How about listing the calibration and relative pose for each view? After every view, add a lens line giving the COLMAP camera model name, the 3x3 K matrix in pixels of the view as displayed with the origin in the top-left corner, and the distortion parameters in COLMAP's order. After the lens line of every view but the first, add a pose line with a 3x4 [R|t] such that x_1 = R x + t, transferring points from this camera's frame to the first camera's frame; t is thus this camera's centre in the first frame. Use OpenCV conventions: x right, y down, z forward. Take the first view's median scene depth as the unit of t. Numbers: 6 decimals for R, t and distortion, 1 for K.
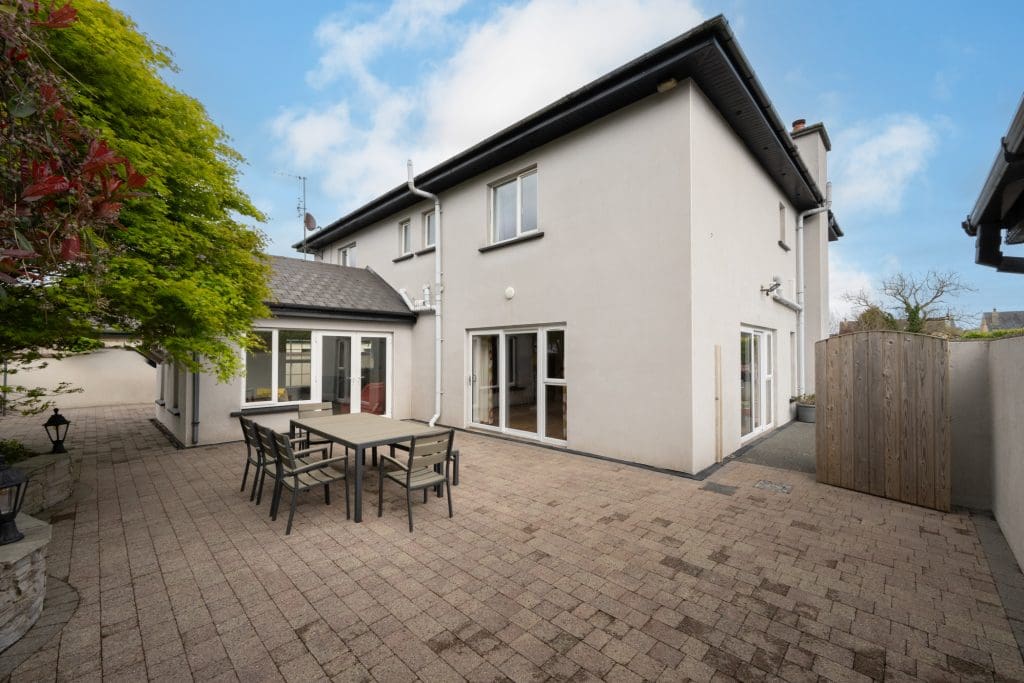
lens RADIAL K [[410.2, 0, 511.8], [0, 410.2, 346.2], [0, 0, 1]] dist [-0.000021, -0.000105]
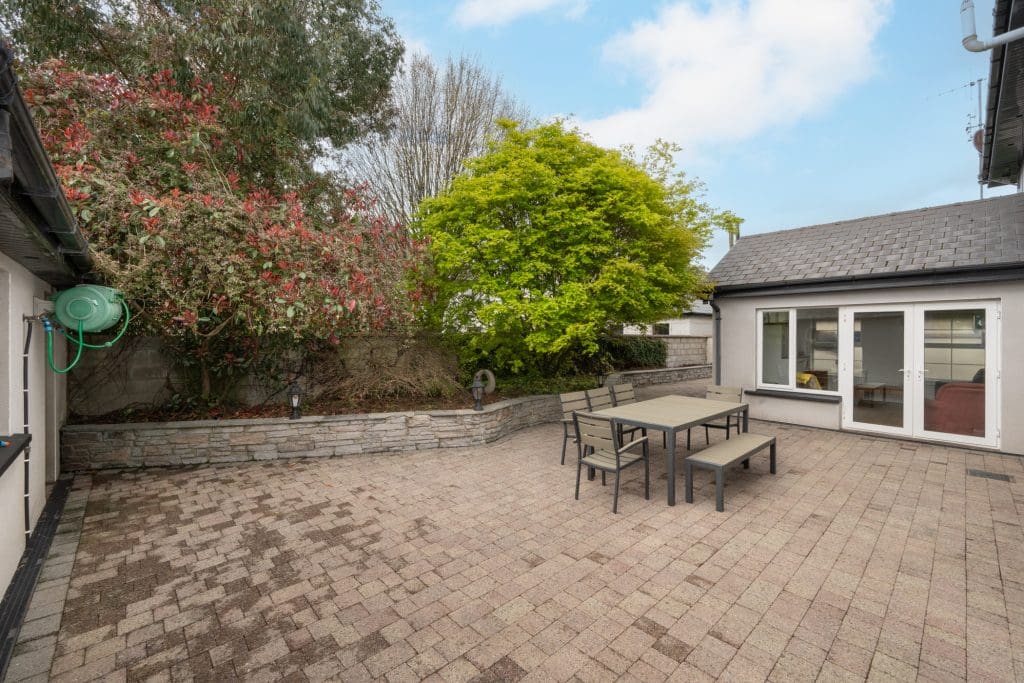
lens RADIAL K [[415.6, 0, 512.3], [0, 415.6, 326.8], [0, 0, 1]] dist [-0.000170, -0.000071]
pose [[-0.046166, -0.013346, -0.998845, 0.871759], [0.016934, 0.999757, -0.014141, 0.005214], [0.998790, -0.017567, -0.045928, 0.882164]]
